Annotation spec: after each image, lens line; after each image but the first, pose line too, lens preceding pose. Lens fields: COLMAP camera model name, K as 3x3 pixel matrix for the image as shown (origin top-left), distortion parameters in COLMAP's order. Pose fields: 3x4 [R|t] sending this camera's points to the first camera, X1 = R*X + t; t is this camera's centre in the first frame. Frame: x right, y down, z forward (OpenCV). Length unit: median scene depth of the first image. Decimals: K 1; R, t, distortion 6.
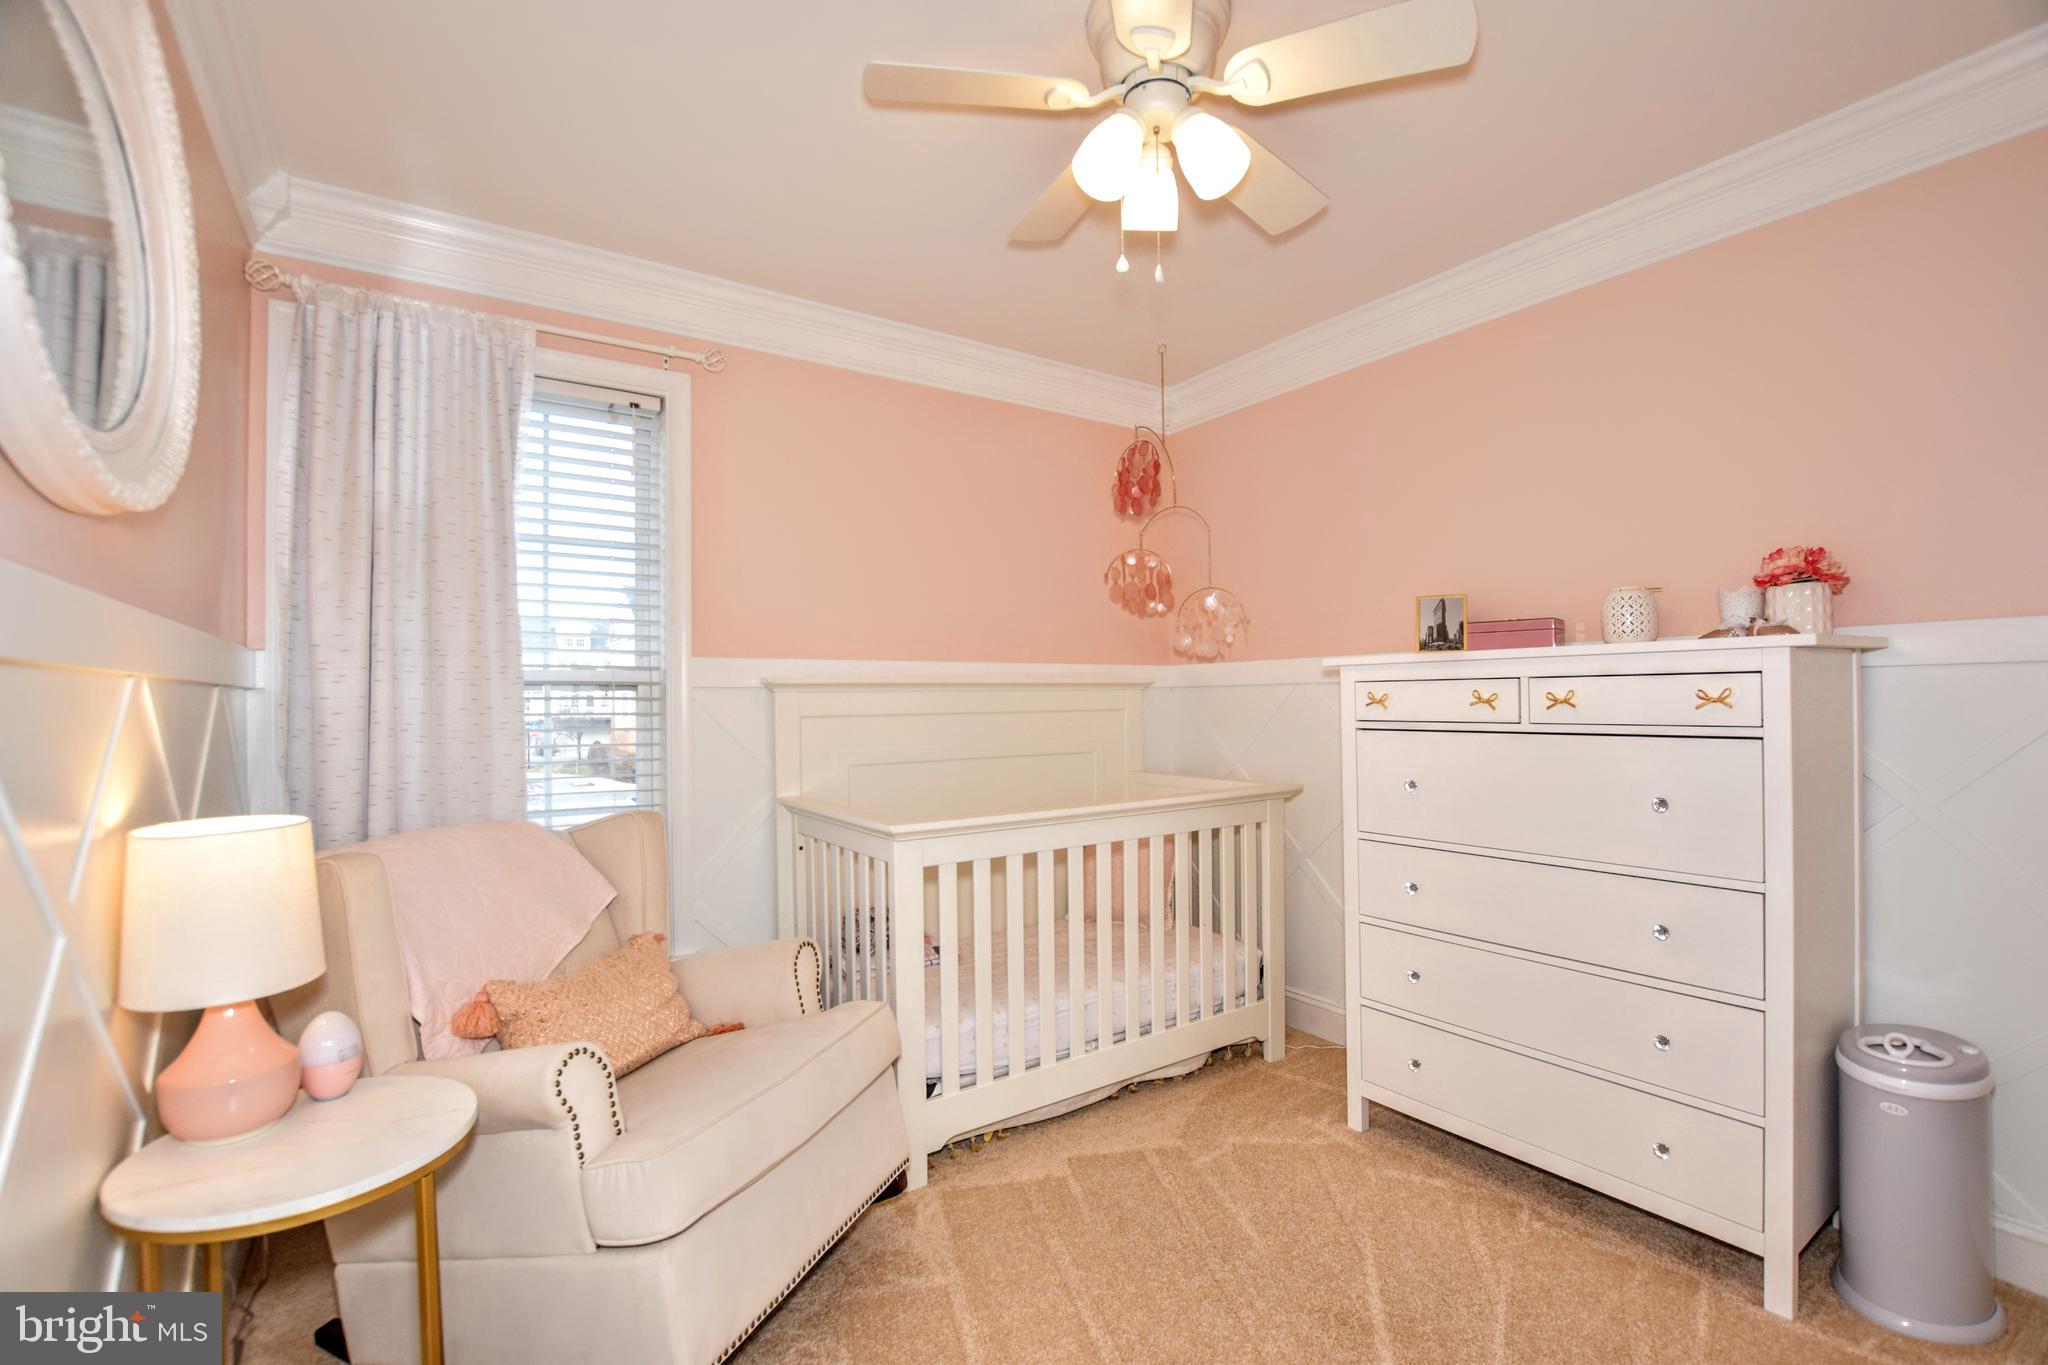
lens RADIAL K [[900.2, 0, 1026.8], [0, 900.2, 689.7], [0, 0, 1]] dist [-0.020383, -0.008622]
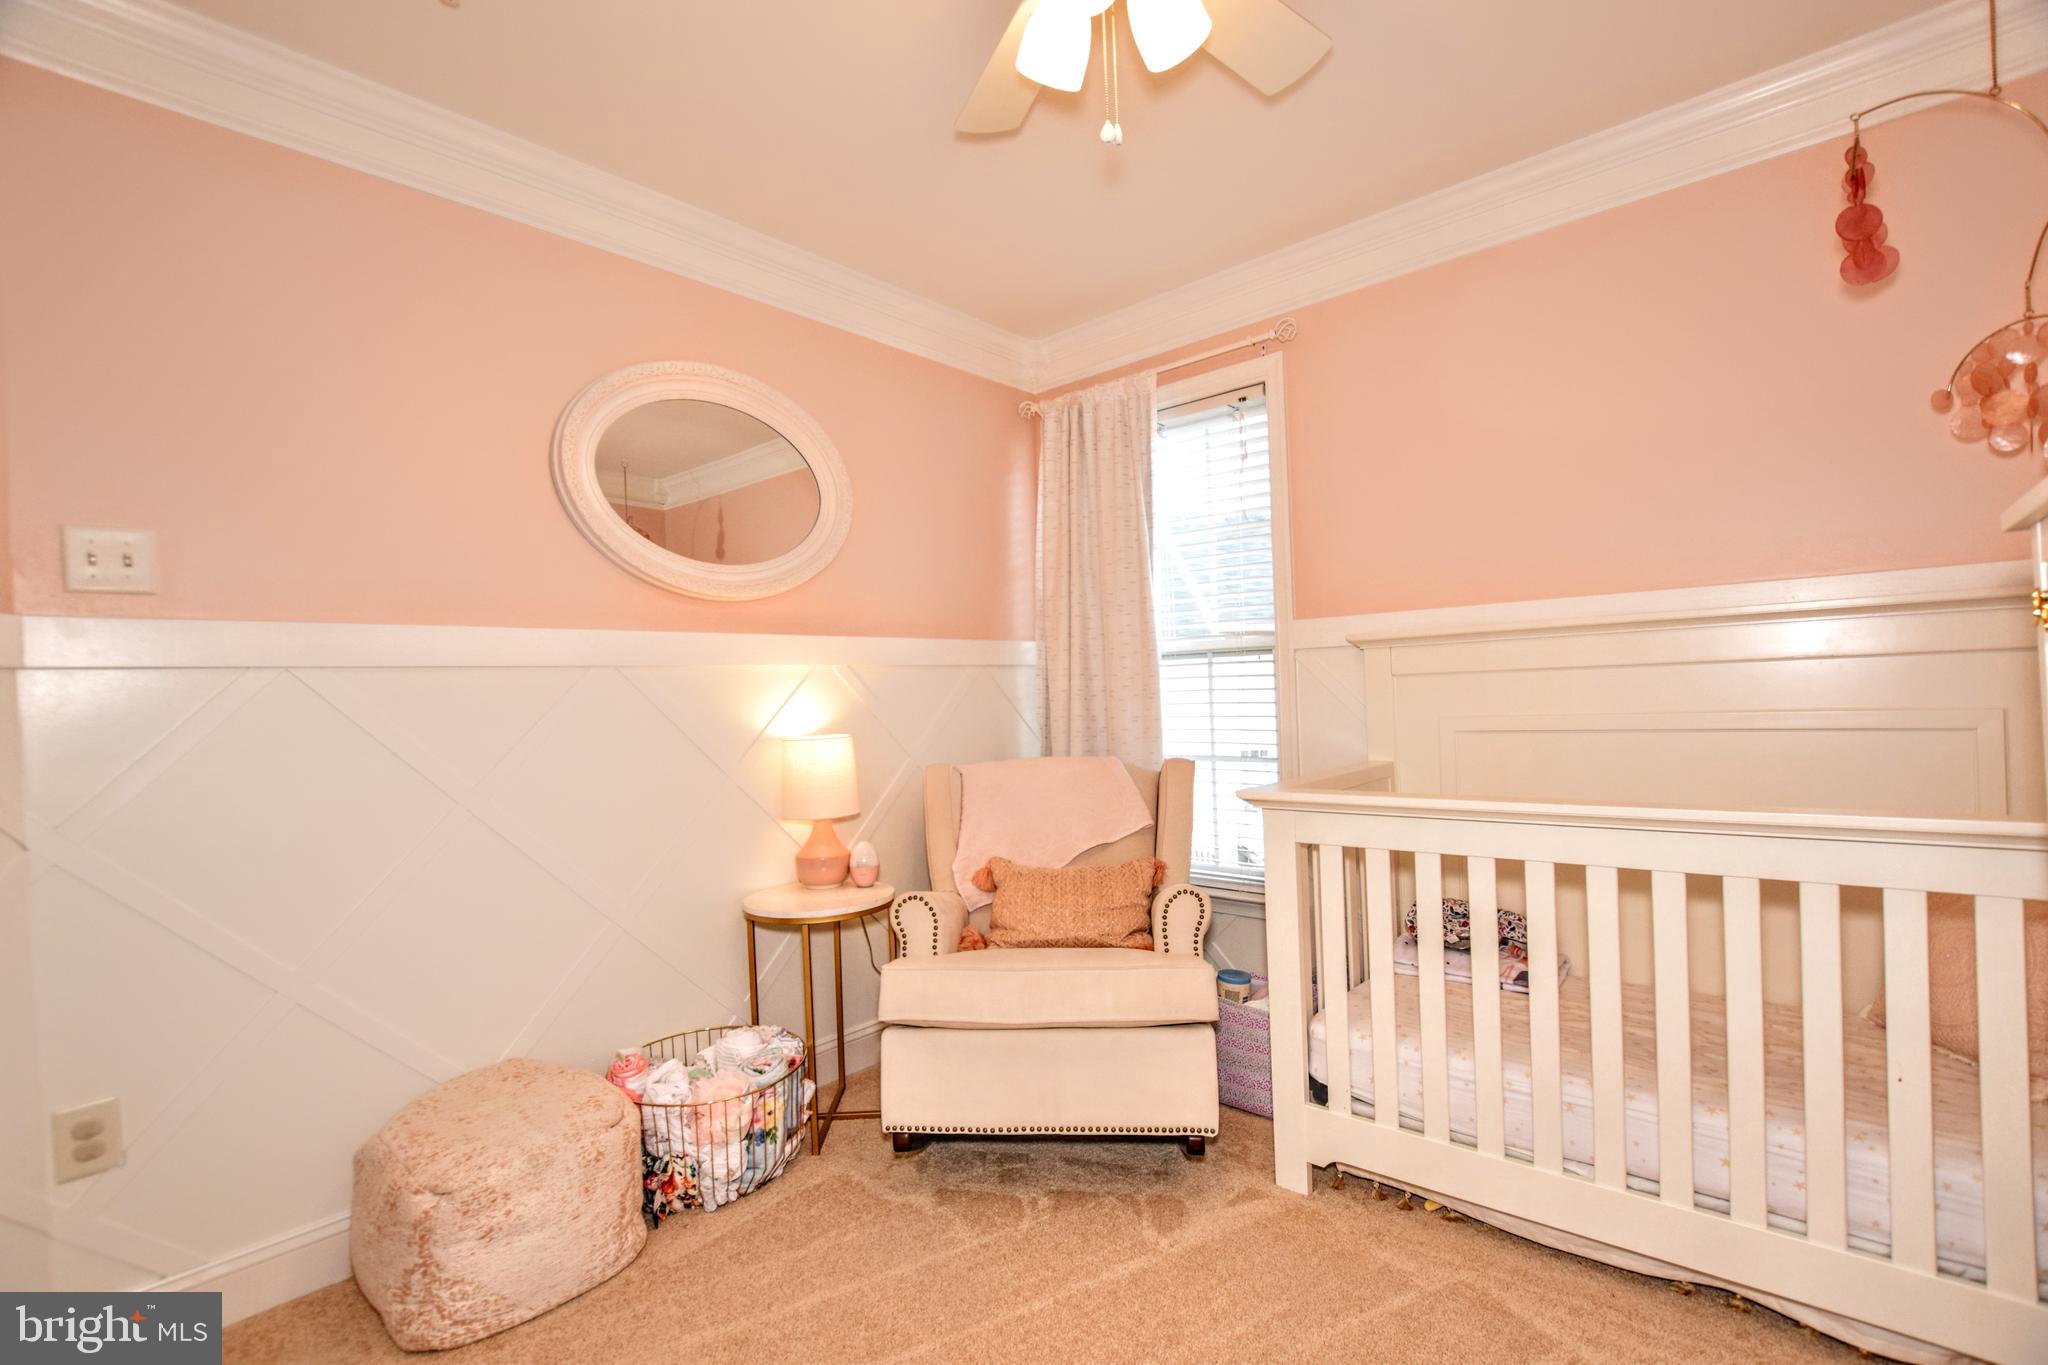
lens RADIAL K [[900.2, 0, 1026.8], [0, 900.2, 689.7], [0, 0, 1]] dist [-0.020383, -0.008622]
pose [[0.240843, -0.002798, -0.970560, 0.594645], [0.040020, 0.999174, 0.007050, 0.026184], [0.969739, -0.040539, 0.240756, 0.460373]]
